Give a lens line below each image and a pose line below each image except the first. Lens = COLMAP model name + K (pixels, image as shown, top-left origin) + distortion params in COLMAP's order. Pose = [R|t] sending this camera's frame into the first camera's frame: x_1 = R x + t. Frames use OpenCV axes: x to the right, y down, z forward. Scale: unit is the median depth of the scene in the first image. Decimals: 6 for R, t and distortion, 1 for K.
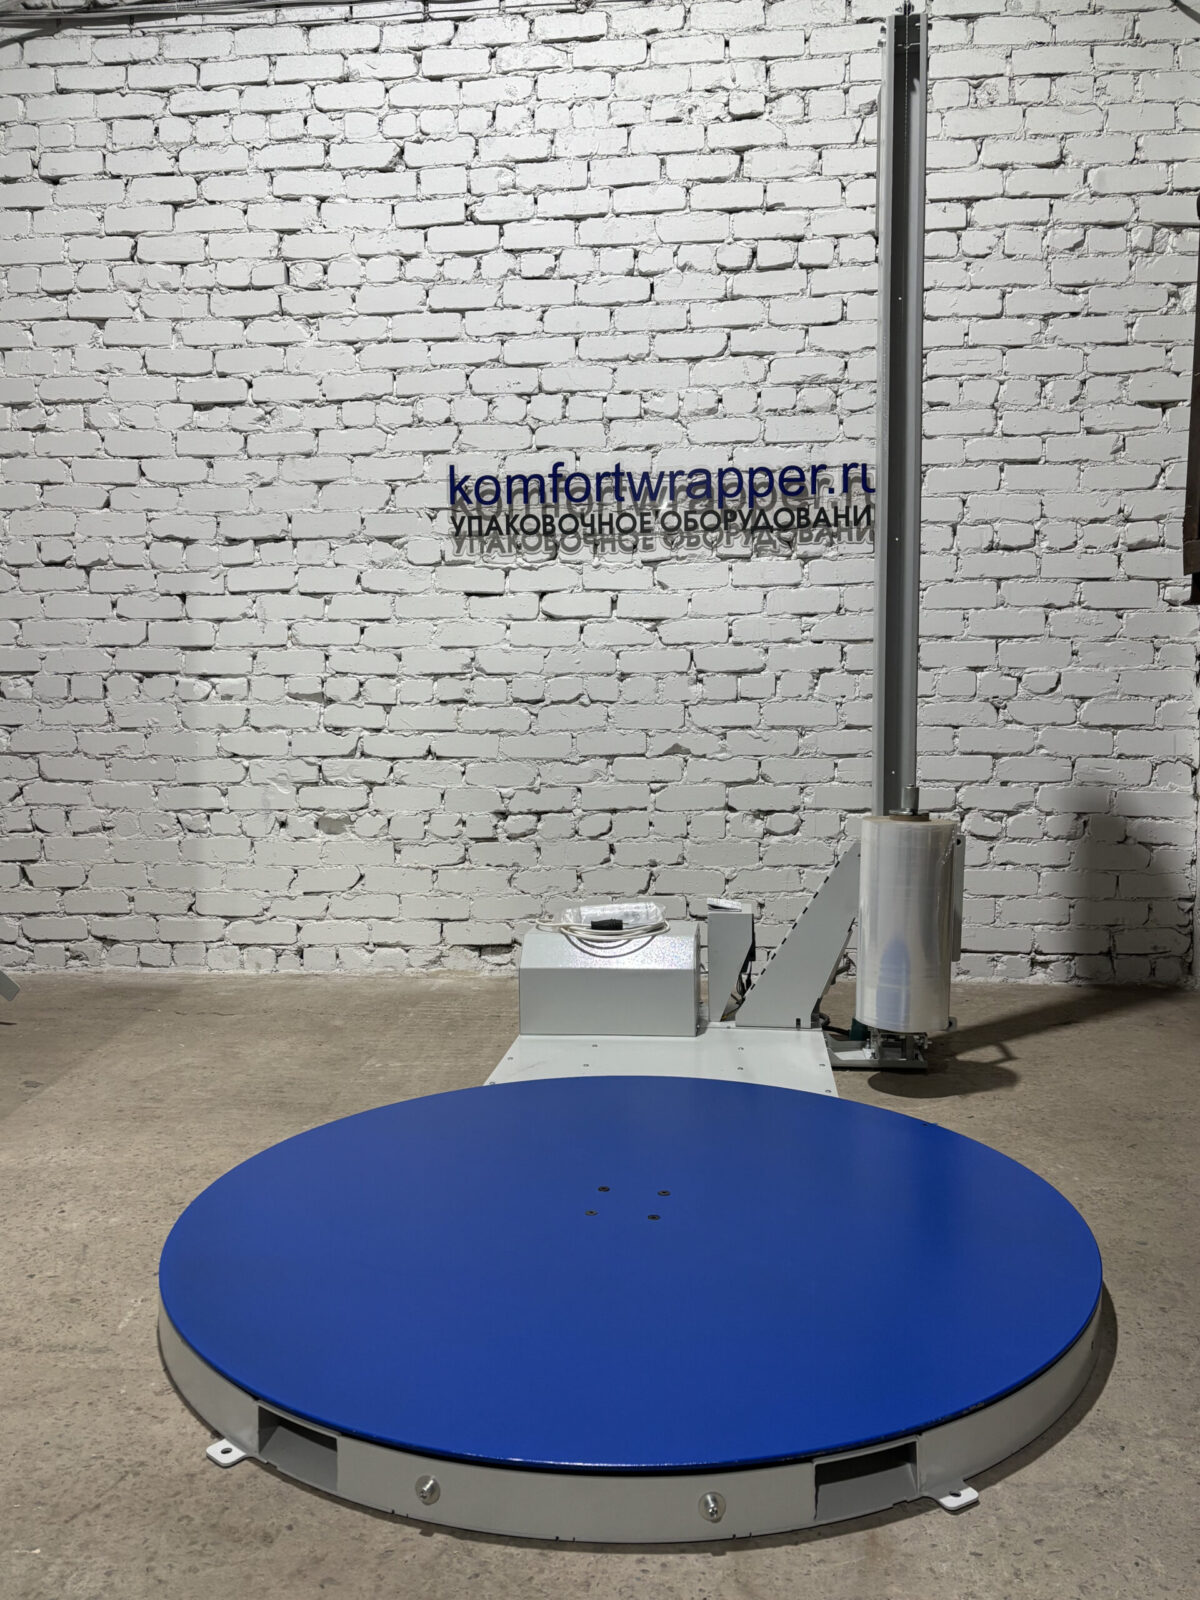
lens RADIAL K [[1261.2, 0, 600.6], [0, 1261.2, 800.0], [0, 0, 1]] dist [-0.001301, 0.001082]
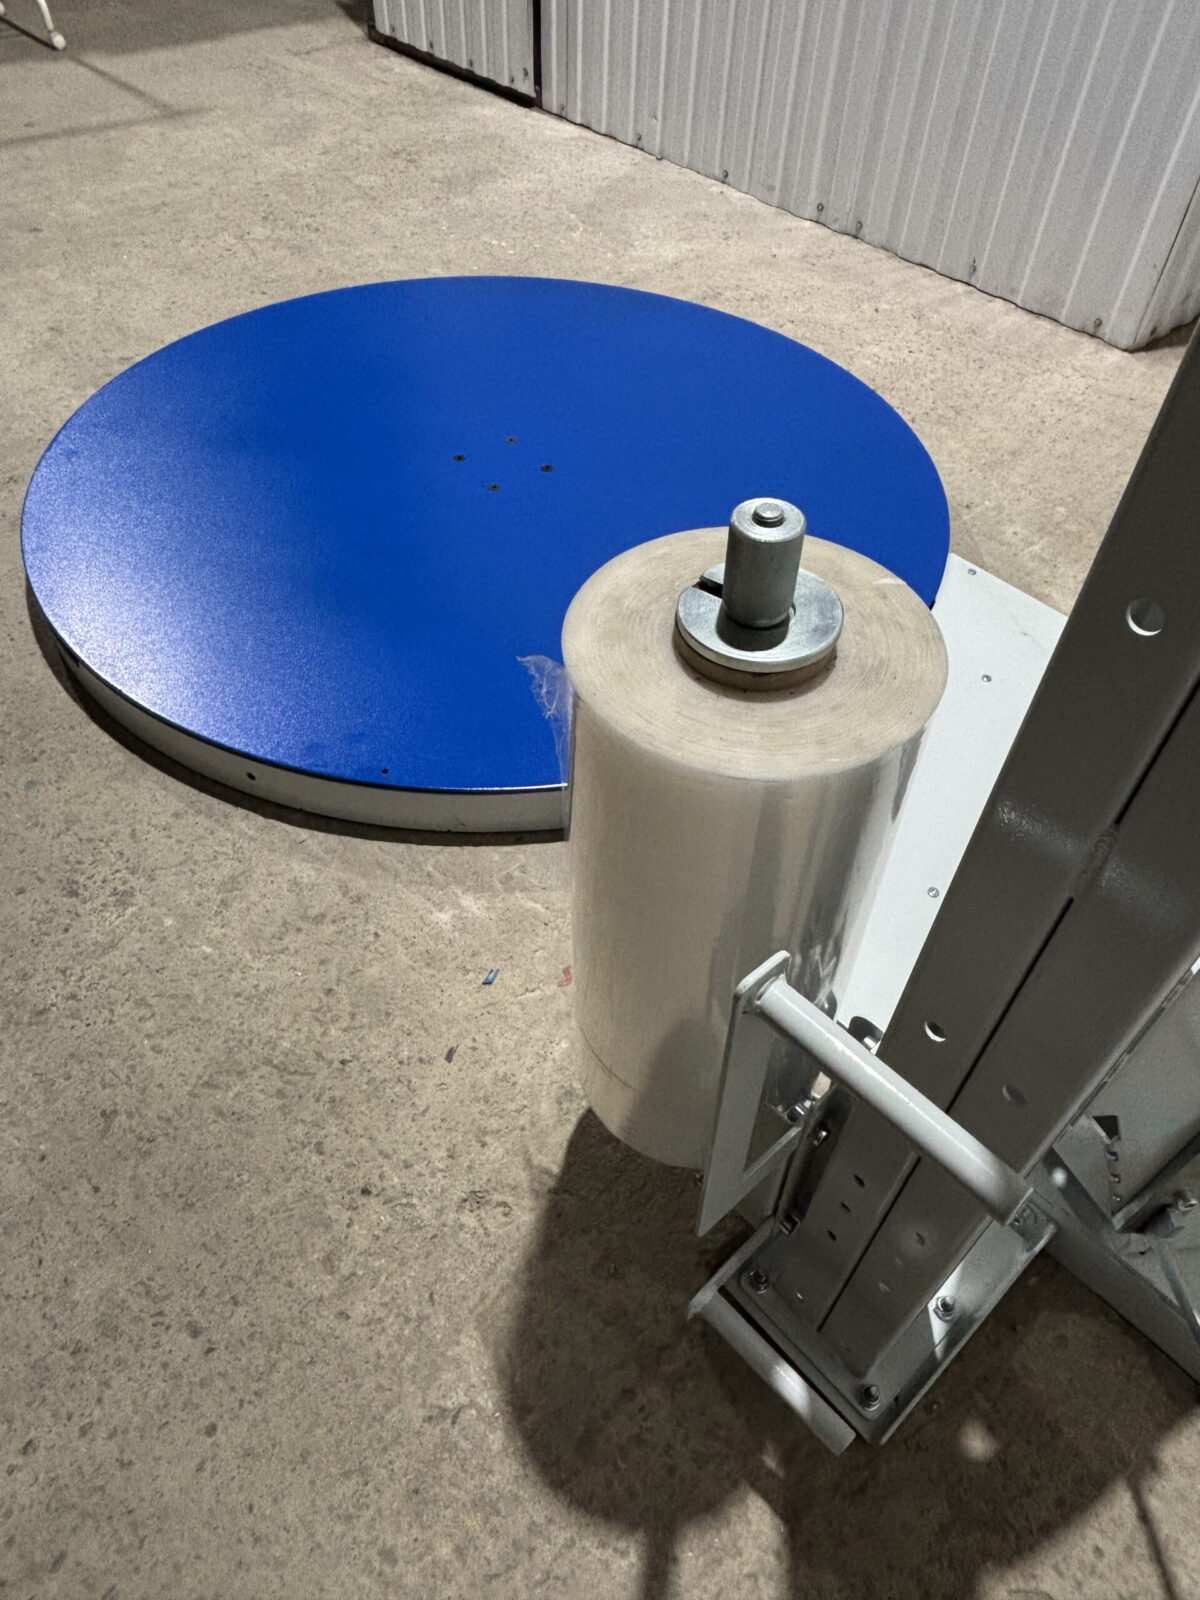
lens RADIAL K [[1082.0, 0, 606.0], [0, 1082.0, 796.9], [0, 0, 1]] dist [-0.002212, -0.003881]
pose [[-0.661921, 0.537115, -0.522846, 0.438888], [-0.083162, 0.640595, 0.763362, -0.130984], [0.744946, 0.548767, -0.379356, 1.211860]]
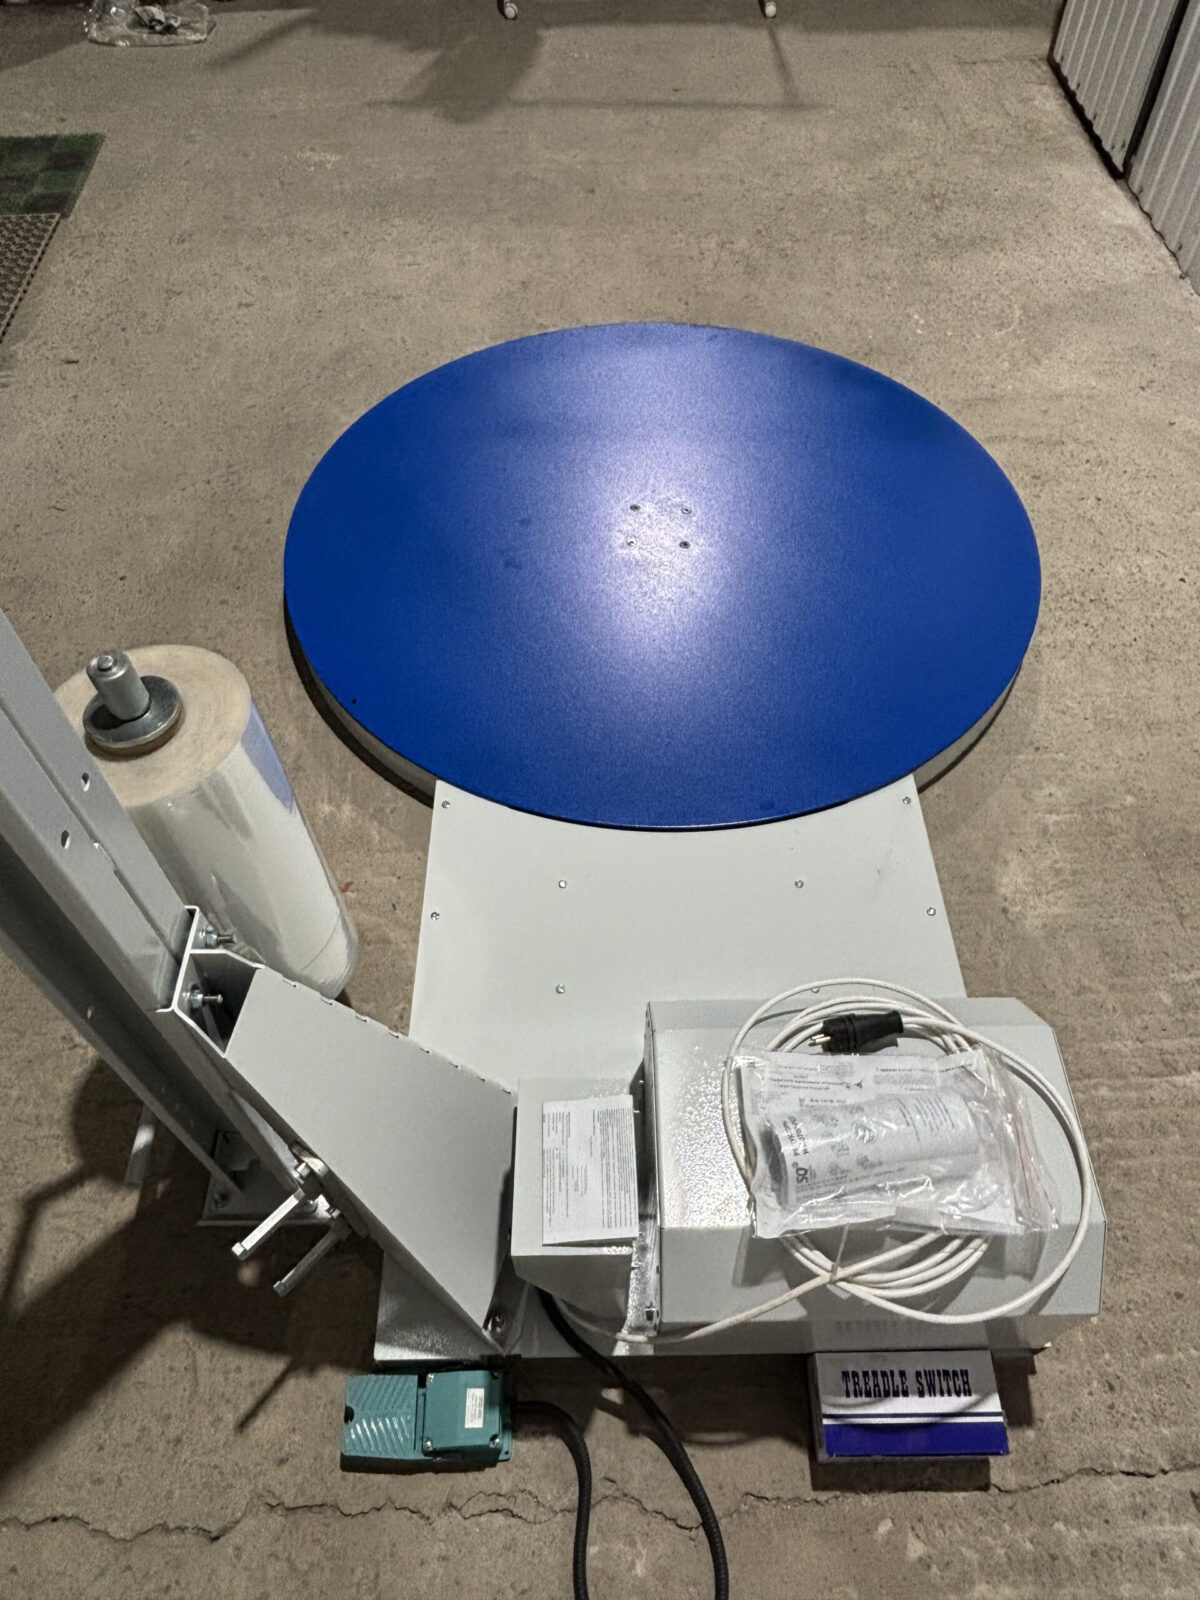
lens RADIAL K [[1082.0, 0, 605.8], [0, 1082.0, 788.8], [0, 0, 1]] dist [-0.002212, -0.003881]
pose [[-0.993405, 0.095470, -0.063493, 0.130517], [-0.000370, 0.551100, 0.834439, -0.309673], [0.114654, 0.828960, -0.547430, 1.394357]]
